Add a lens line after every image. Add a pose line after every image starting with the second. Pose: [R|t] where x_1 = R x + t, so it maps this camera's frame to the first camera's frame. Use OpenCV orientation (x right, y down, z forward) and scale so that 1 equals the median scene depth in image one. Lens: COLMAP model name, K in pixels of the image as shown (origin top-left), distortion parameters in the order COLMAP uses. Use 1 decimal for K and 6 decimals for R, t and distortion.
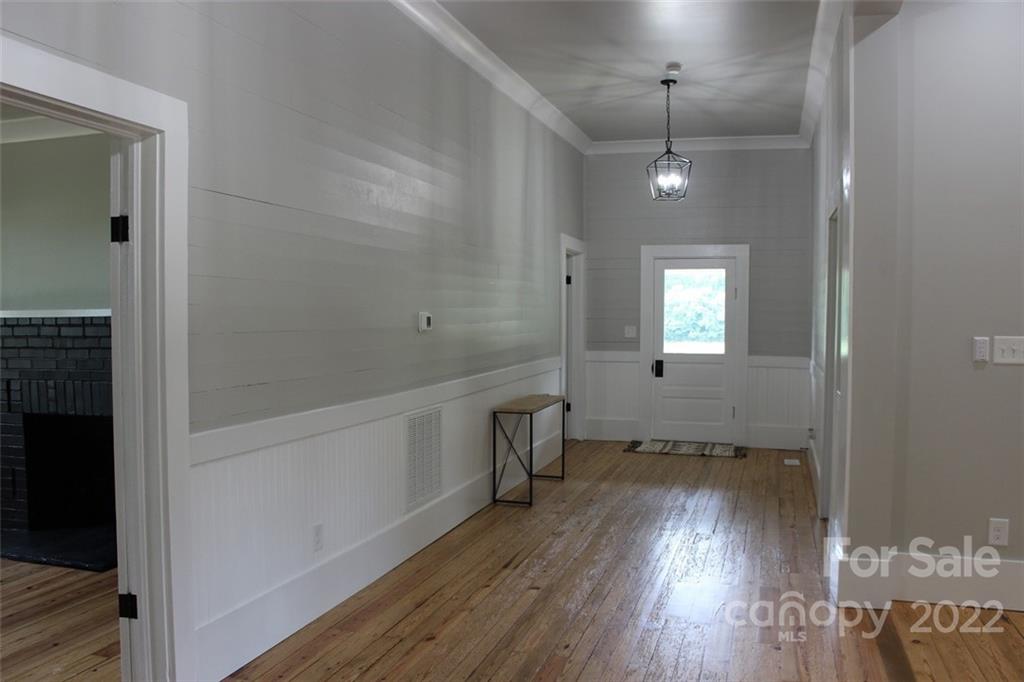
lens RADIAL K [[854.3, 0, 518.1], [0, 854.3, 344.1], [0, 0, 1]] dist [-0.153368, 0.119337]
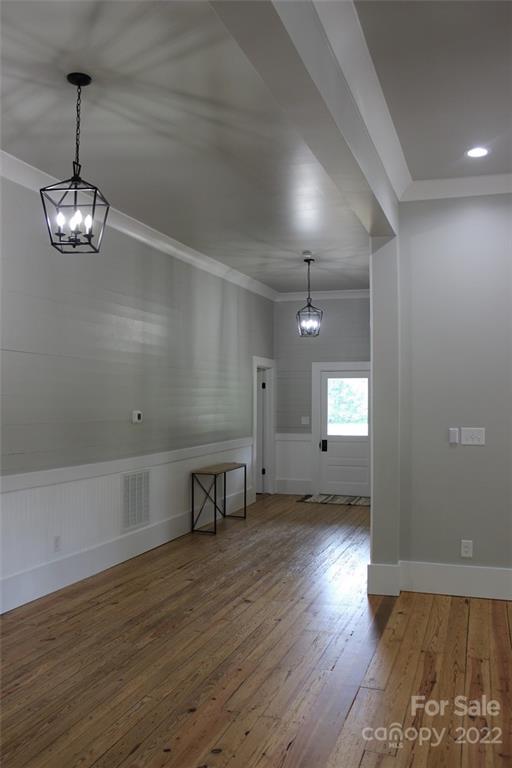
lens RADIAL K [[640.7, 0, 249.4], [0, 640.7, 379.0], [0, 0, 1]] dist [-0.153368, 0.119337]
pose [[0.998623, -0.000354, -0.052464, 0.127327], [-0.003427, 0.997402, -0.071957, -0.008638], [0.052353, 0.072037, 0.996027, -0.158462]]
